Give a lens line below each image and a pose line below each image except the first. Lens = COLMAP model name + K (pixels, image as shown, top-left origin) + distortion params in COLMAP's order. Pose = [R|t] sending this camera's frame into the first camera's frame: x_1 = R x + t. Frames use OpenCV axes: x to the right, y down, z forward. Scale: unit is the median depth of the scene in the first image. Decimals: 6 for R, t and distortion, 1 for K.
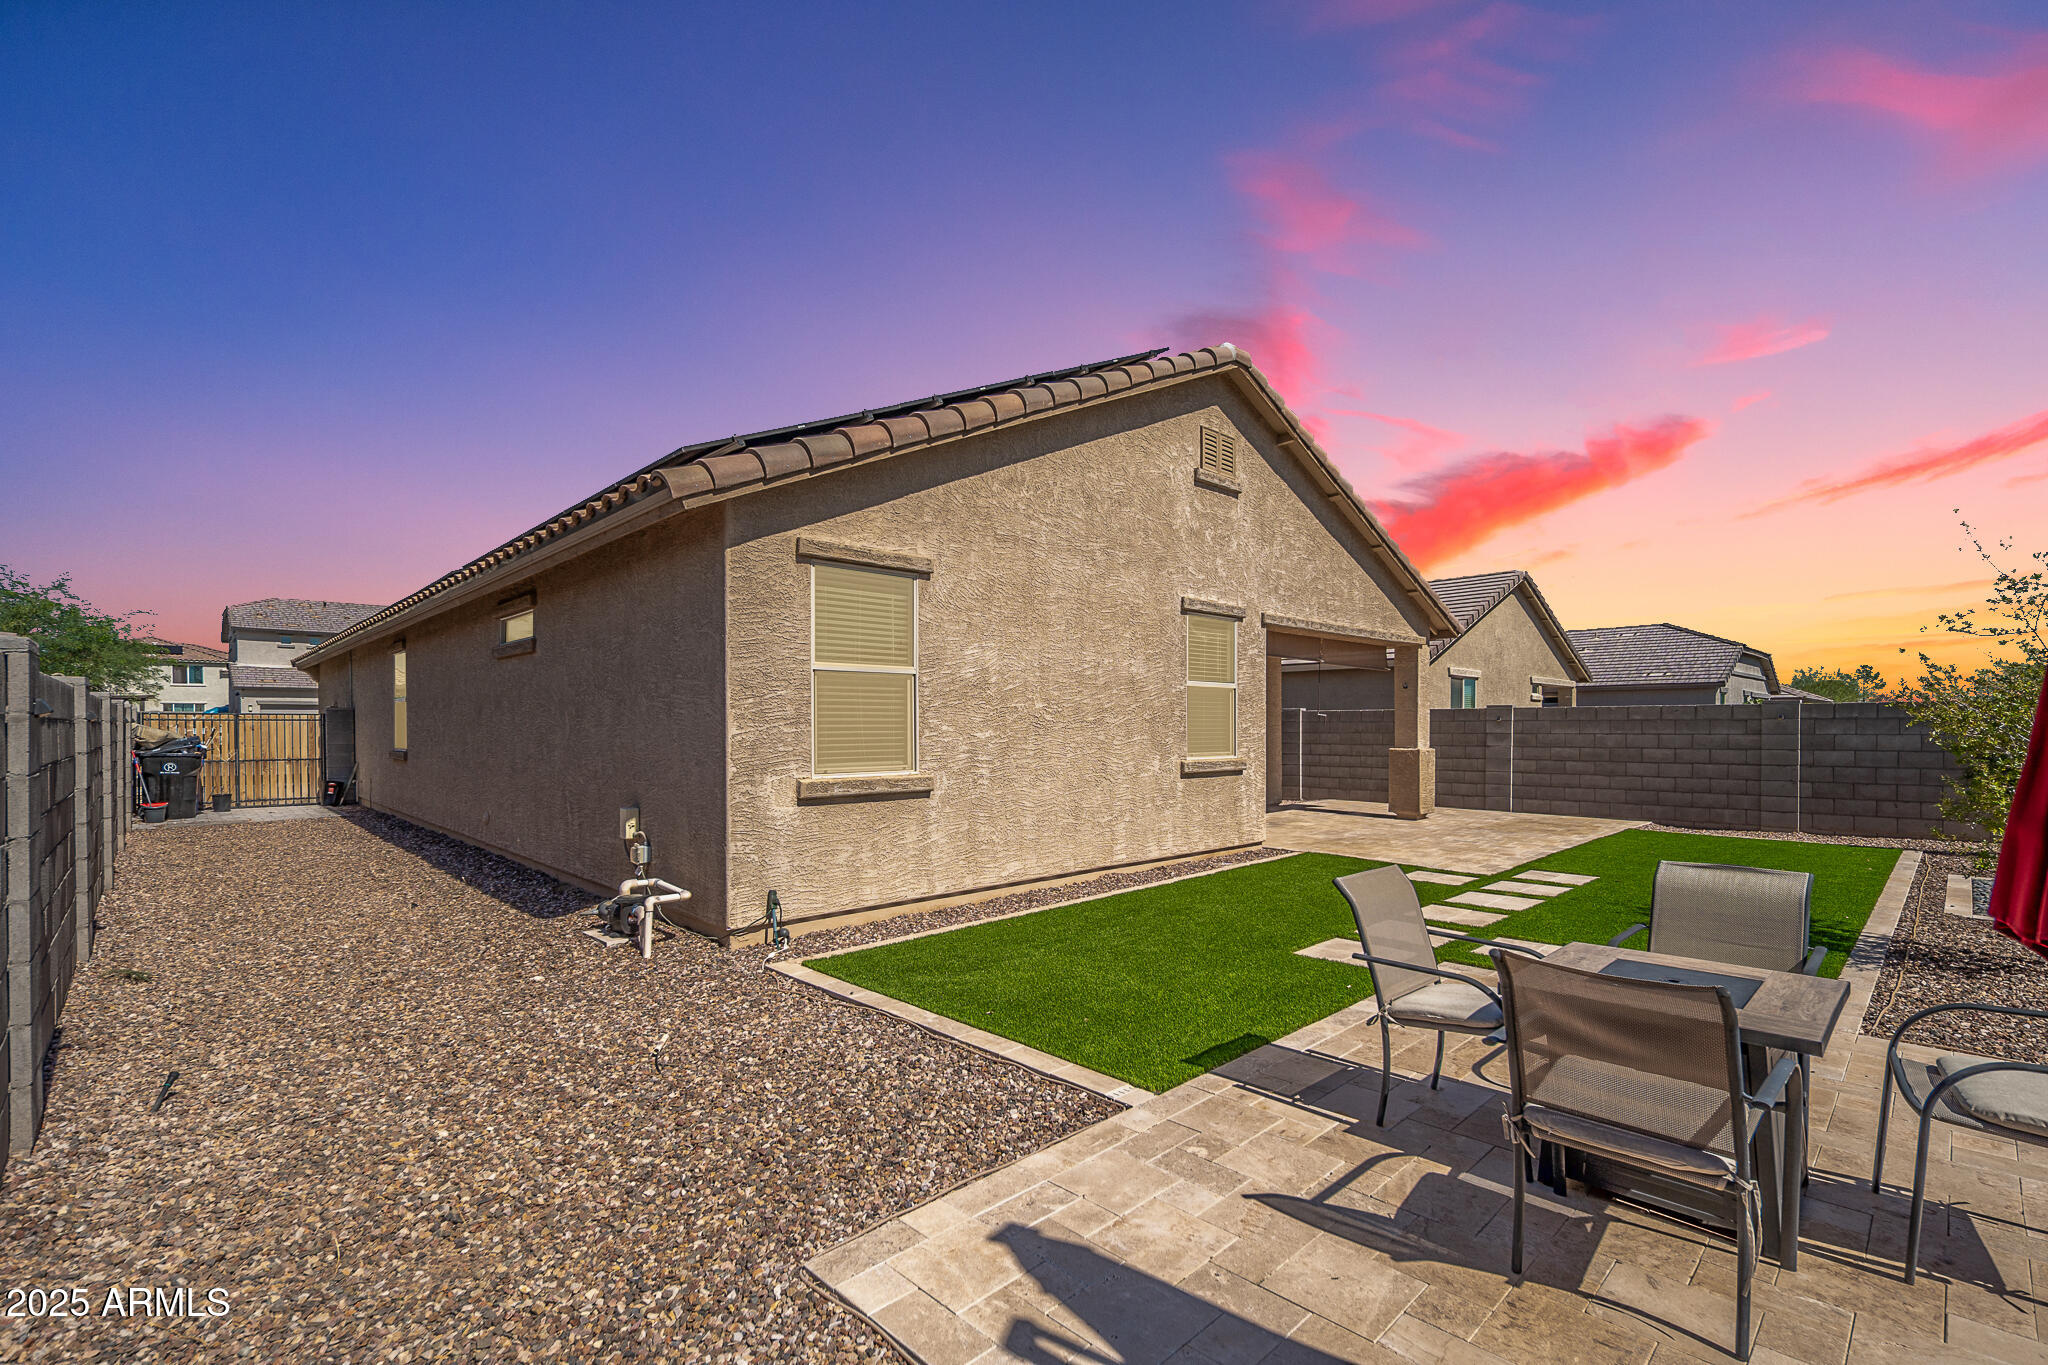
lens RADIAL K [[883.7, 0, 977.9], [0, 883.7, 731.6], [0, 0, 1]] dist [0.000627, -0.000398]
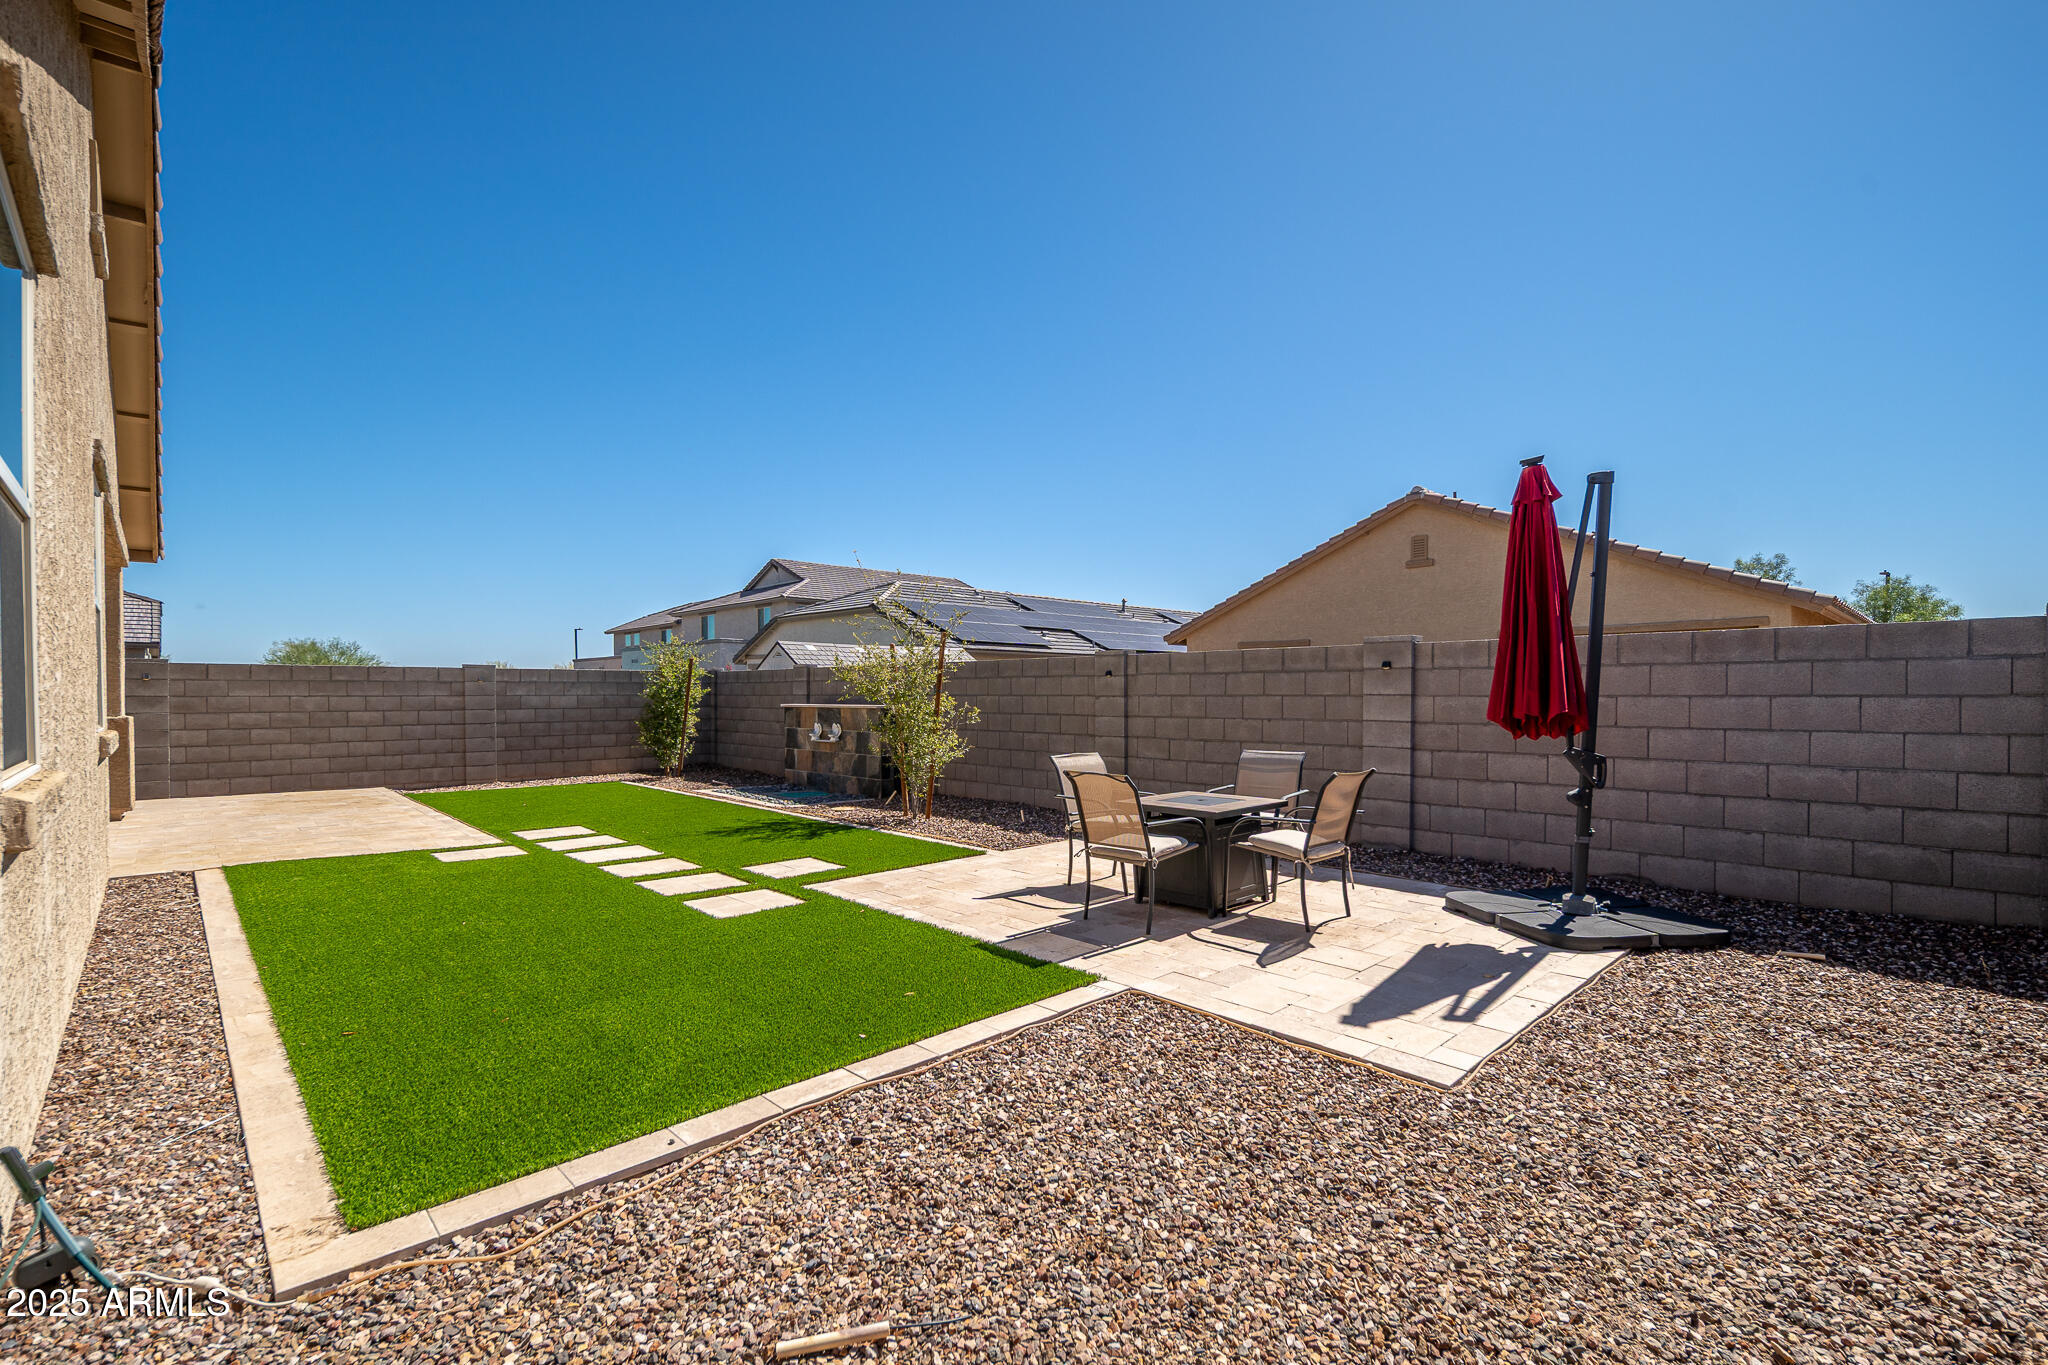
lens RADIAL K [[918.7, 0, 1085.7], [0, 918.7, 718.4], [0, 0, 1]] dist [0.000407, 0.000034]
pose [[-0.058045, -0.023208, 0.998044, -0.302509], [0.007744, 0.999689, 0.023697, 0.010895], [-0.998284, 0.009104, -0.057847, 0.330049]]
